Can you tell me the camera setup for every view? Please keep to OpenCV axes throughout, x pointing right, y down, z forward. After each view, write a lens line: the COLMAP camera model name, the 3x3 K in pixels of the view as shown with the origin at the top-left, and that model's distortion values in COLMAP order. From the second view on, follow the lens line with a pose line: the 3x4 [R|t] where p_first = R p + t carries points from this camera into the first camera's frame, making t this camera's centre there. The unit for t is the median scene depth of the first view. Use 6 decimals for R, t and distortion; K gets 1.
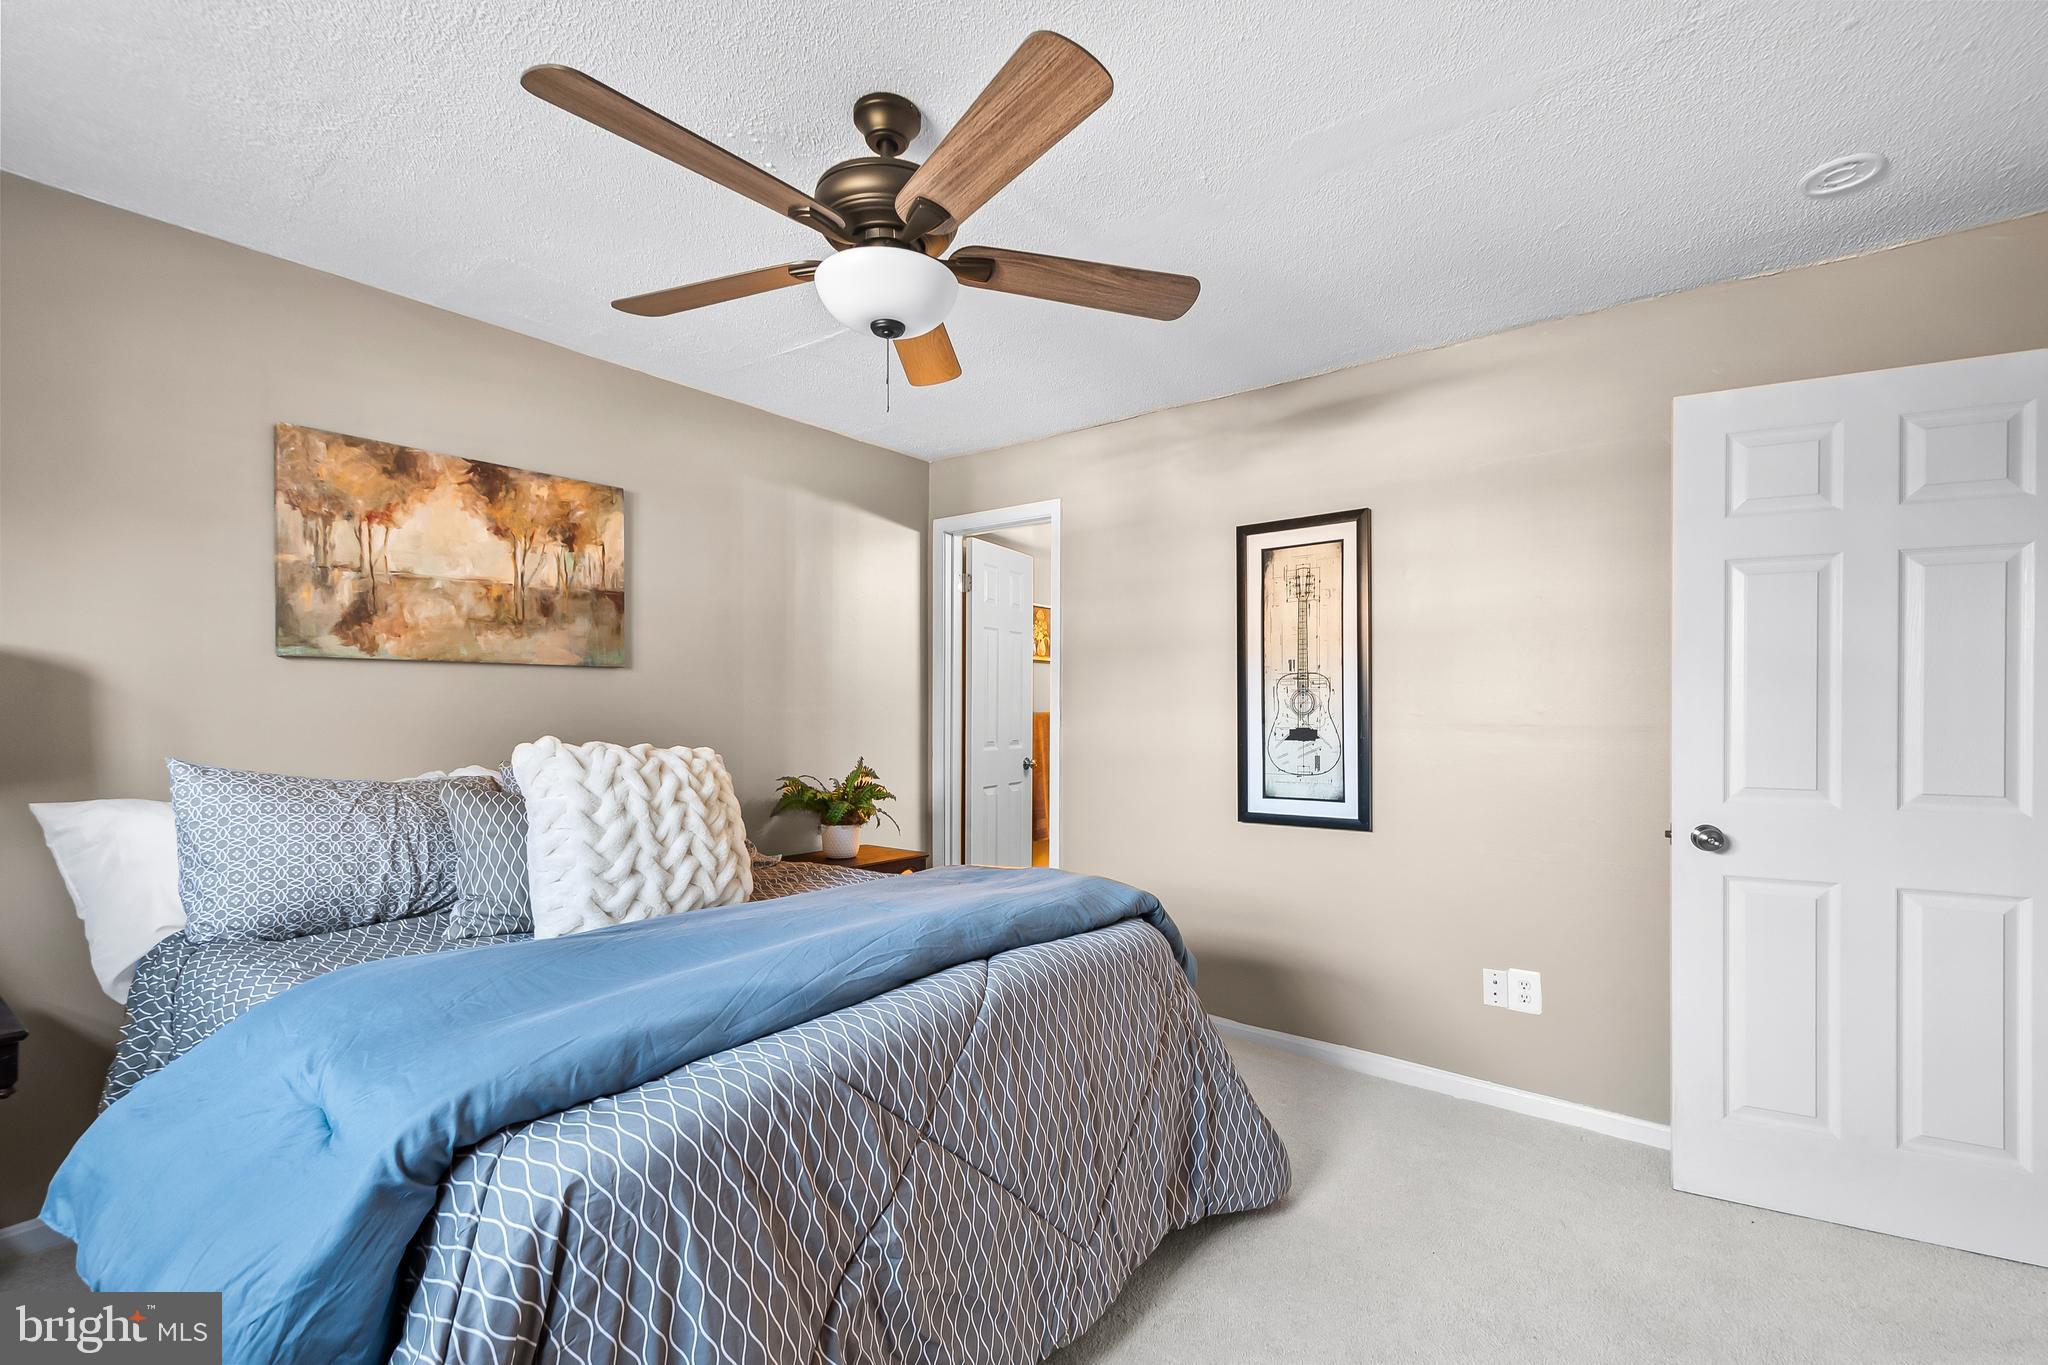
lens RADIAL K [[897.9, 0, 1060.3], [0, 897.9, 701.7], [0, 0, 1]] dist [0.007188, 0.000182]
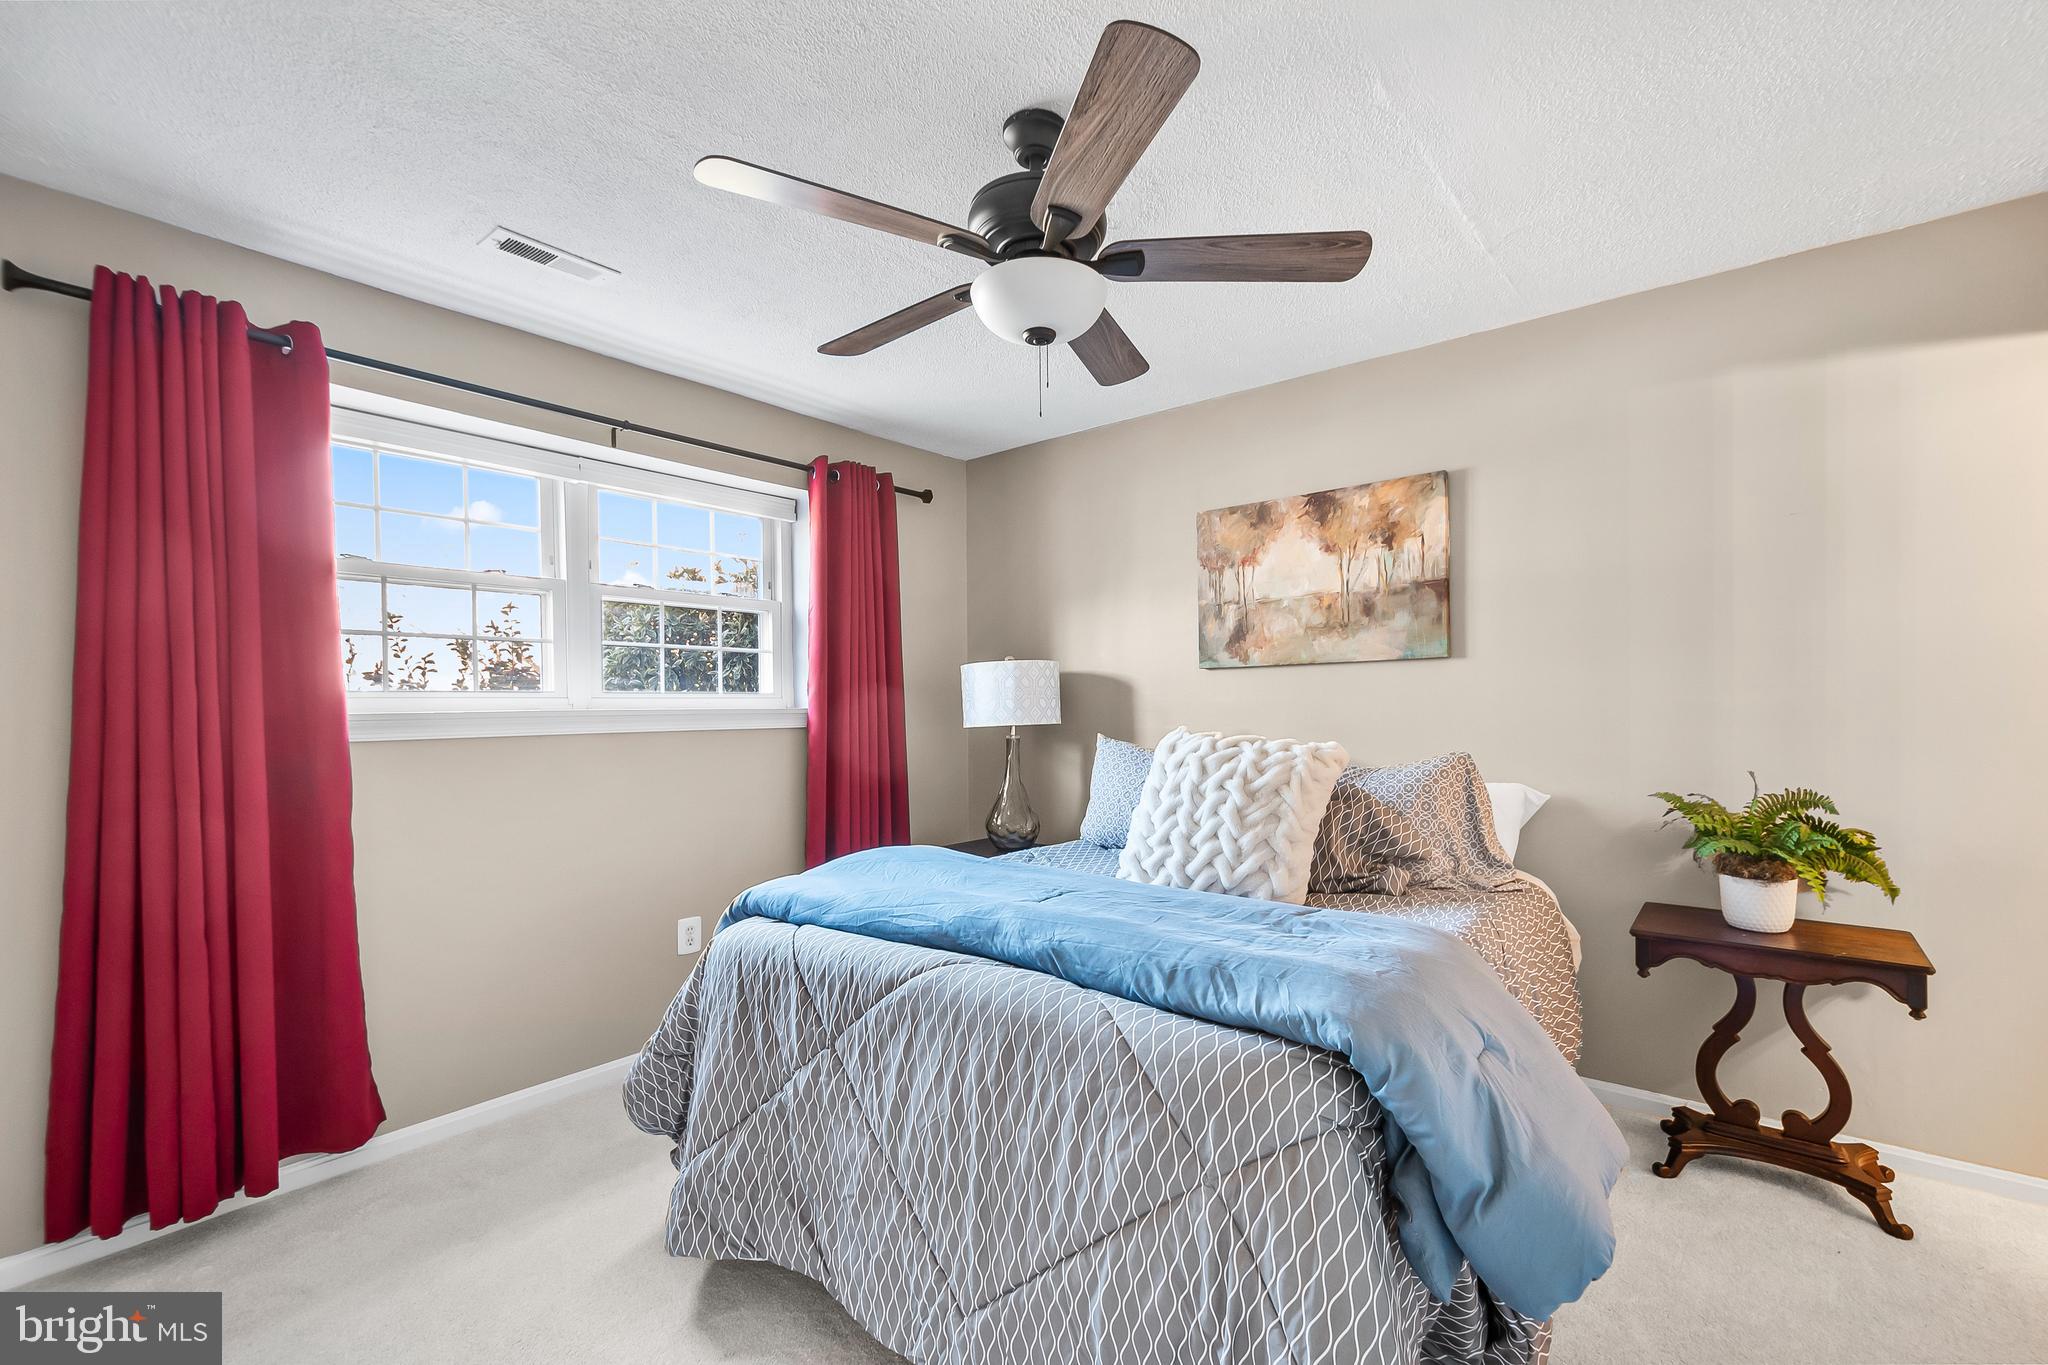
lens RADIAL K [[897.9, 0, 1026.5], [0, 897.9, 706.8], [0, 0, 1]] dist [0.007188, 0.000182]
pose [[-0.037116, -0.000604, -0.999311, 0.559252], [0.021784, 0.999762, -0.001413, 0.006814], [0.999073, -0.021821, -0.037094, 0.676843]]
